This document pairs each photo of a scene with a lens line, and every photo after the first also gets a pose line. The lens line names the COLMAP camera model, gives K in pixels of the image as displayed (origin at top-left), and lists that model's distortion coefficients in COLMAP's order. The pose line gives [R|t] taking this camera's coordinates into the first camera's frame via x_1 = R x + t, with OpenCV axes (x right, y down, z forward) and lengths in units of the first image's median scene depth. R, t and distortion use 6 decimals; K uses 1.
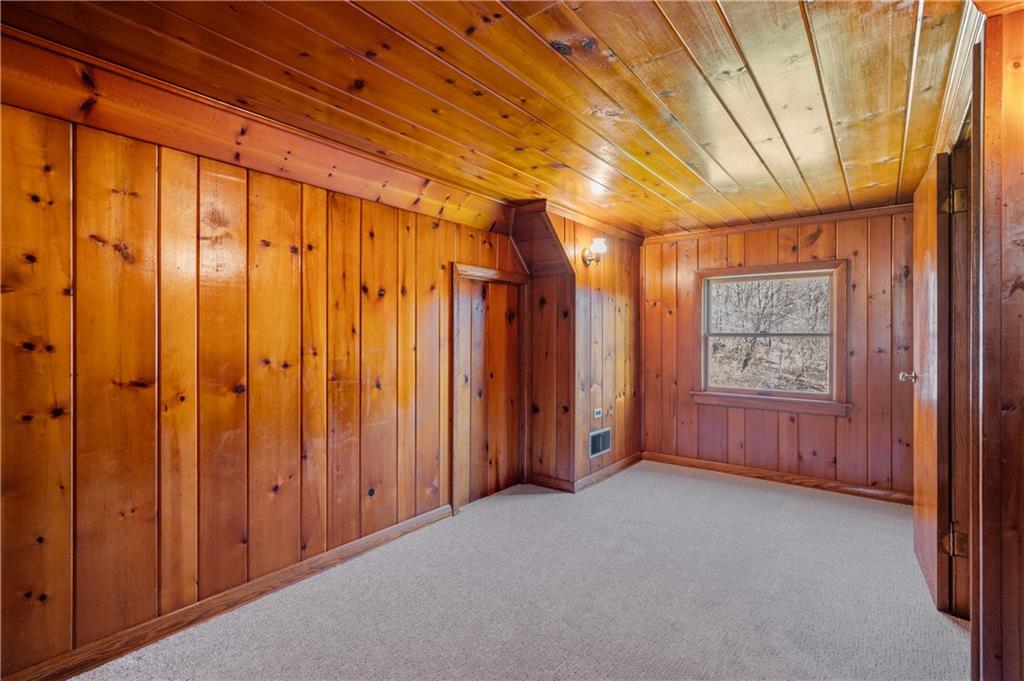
lens RADIAL K [[475.5, 0, 511.9], [0, 475.5, 335.7], [0, 0, 1]] dist [-0.001040, 0.000065]
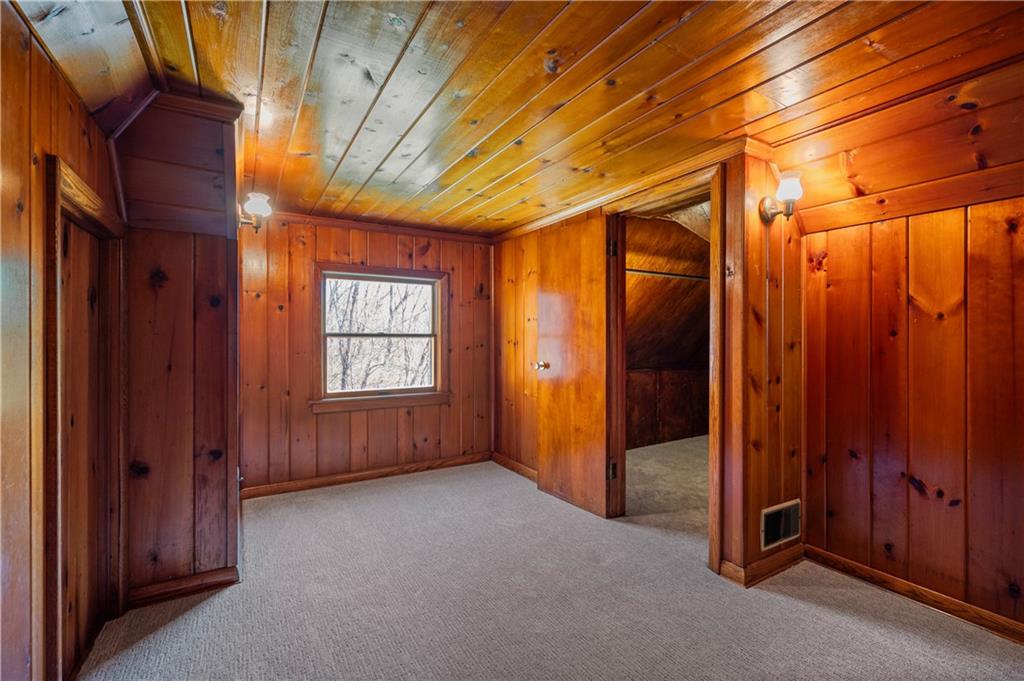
lens RADIAL K [[449.7, 0, 511.1], [0, 449.7, 339.1], [0, 0, 1]] dist [0.001547, -0.000139]
pose [[0.361295, -0.006901, 0.932426, -0.282481], [0.004176, 0.999975, 0.005783, 0.001914], [-0.932442, 0.001805, 0.361315, 0.411047]]
